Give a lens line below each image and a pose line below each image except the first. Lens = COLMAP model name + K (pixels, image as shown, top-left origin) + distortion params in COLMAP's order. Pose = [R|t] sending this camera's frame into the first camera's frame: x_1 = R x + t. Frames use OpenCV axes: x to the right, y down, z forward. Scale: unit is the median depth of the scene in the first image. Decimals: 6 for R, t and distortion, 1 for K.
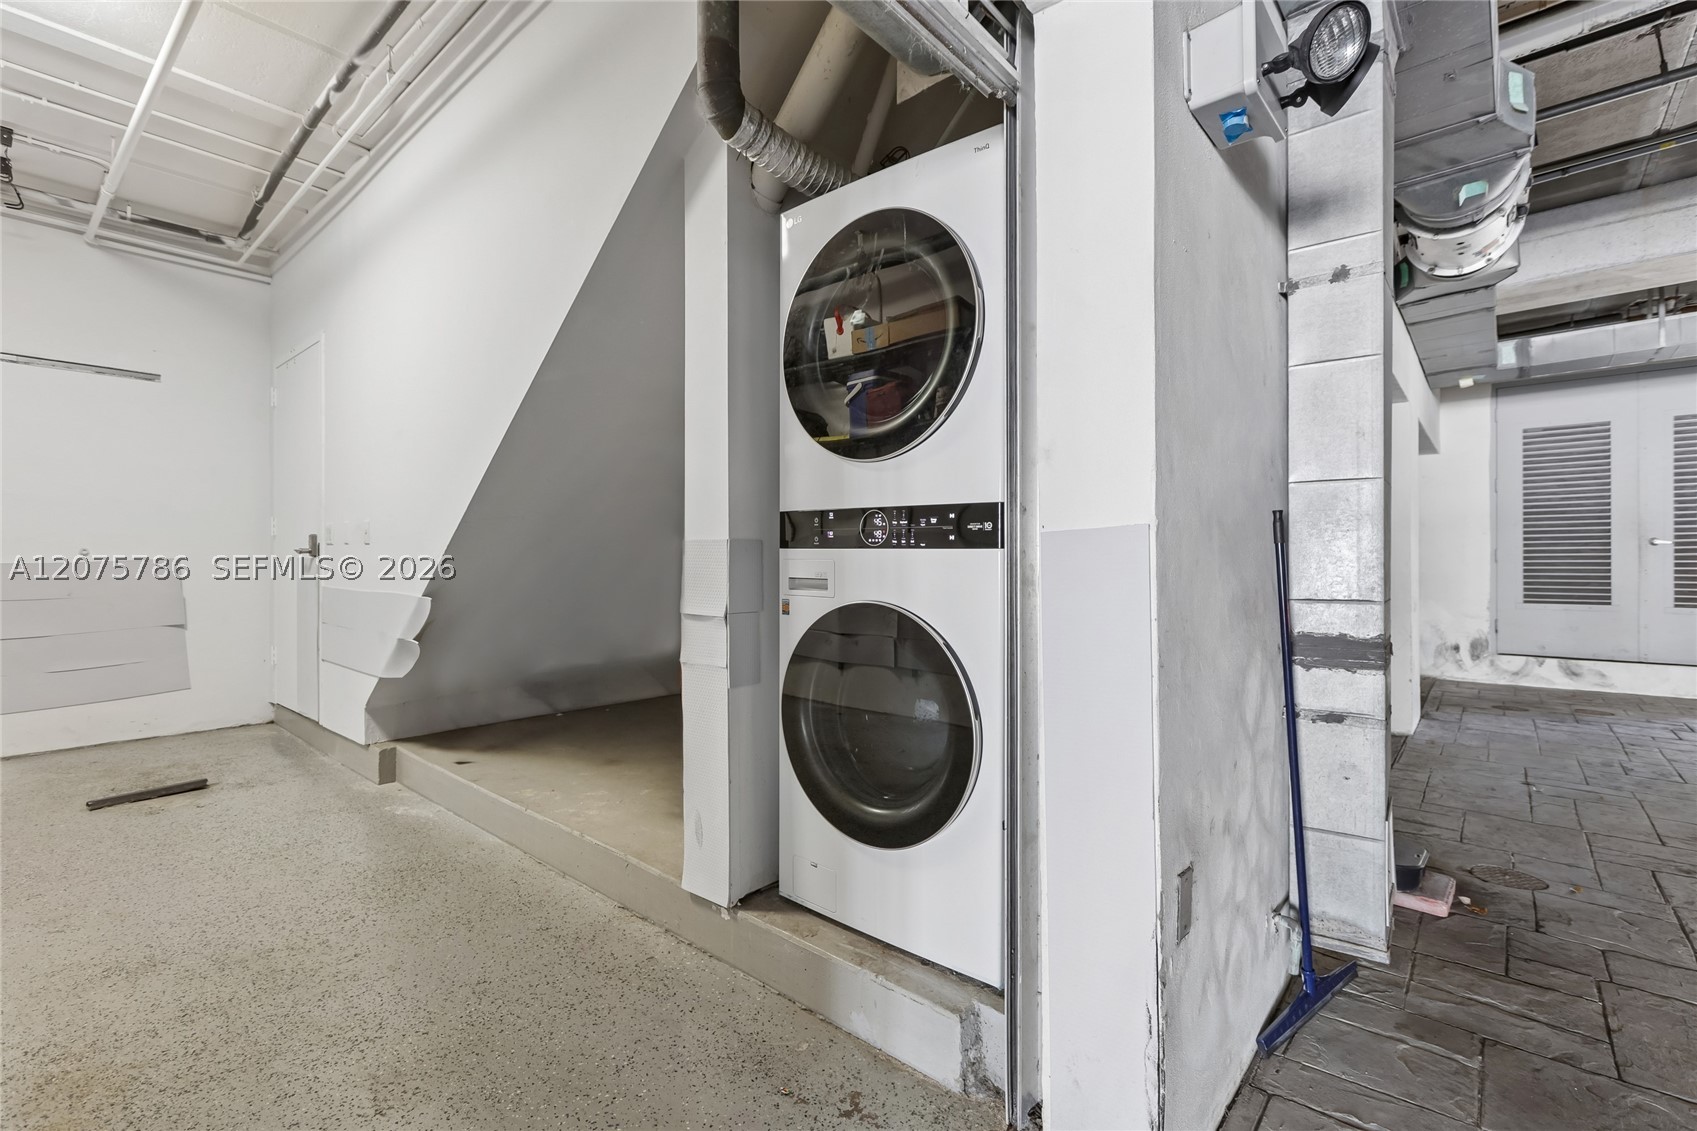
lens RADIAL K [[755.3, 0, 847.3], [0, 755.3, 570.2], [0, 0, 1]] dist [0.000275, 0.000713]
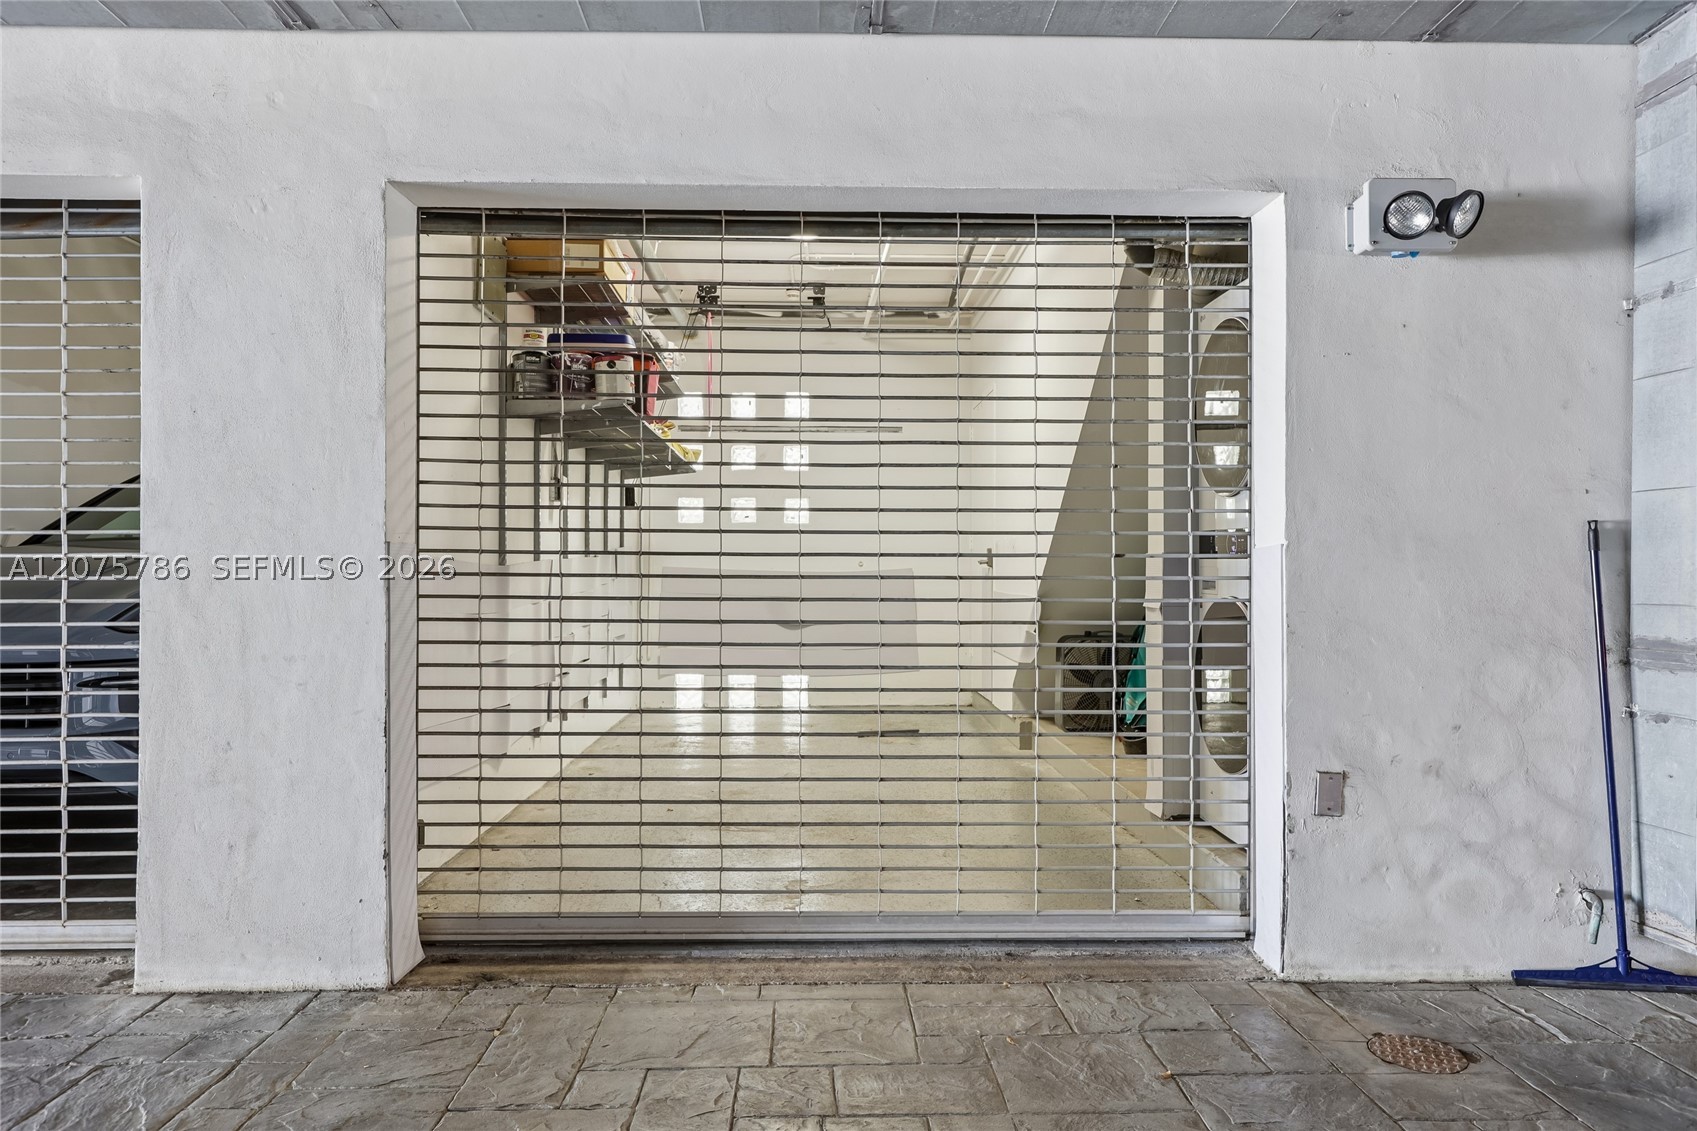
lens RADIAL K [[1101.6, 0, 848.5], [0, 1101.6, 565.5], [0, 0, 1]] dist [0.008356, 0.000634]
pose [[0.681134, -0.004833, -0.732143, 0.977701], [-0.004553, 0.999931, -0.010837, 0.007222], [0.732145, 0.010715, 0.681065, -0.838283]]
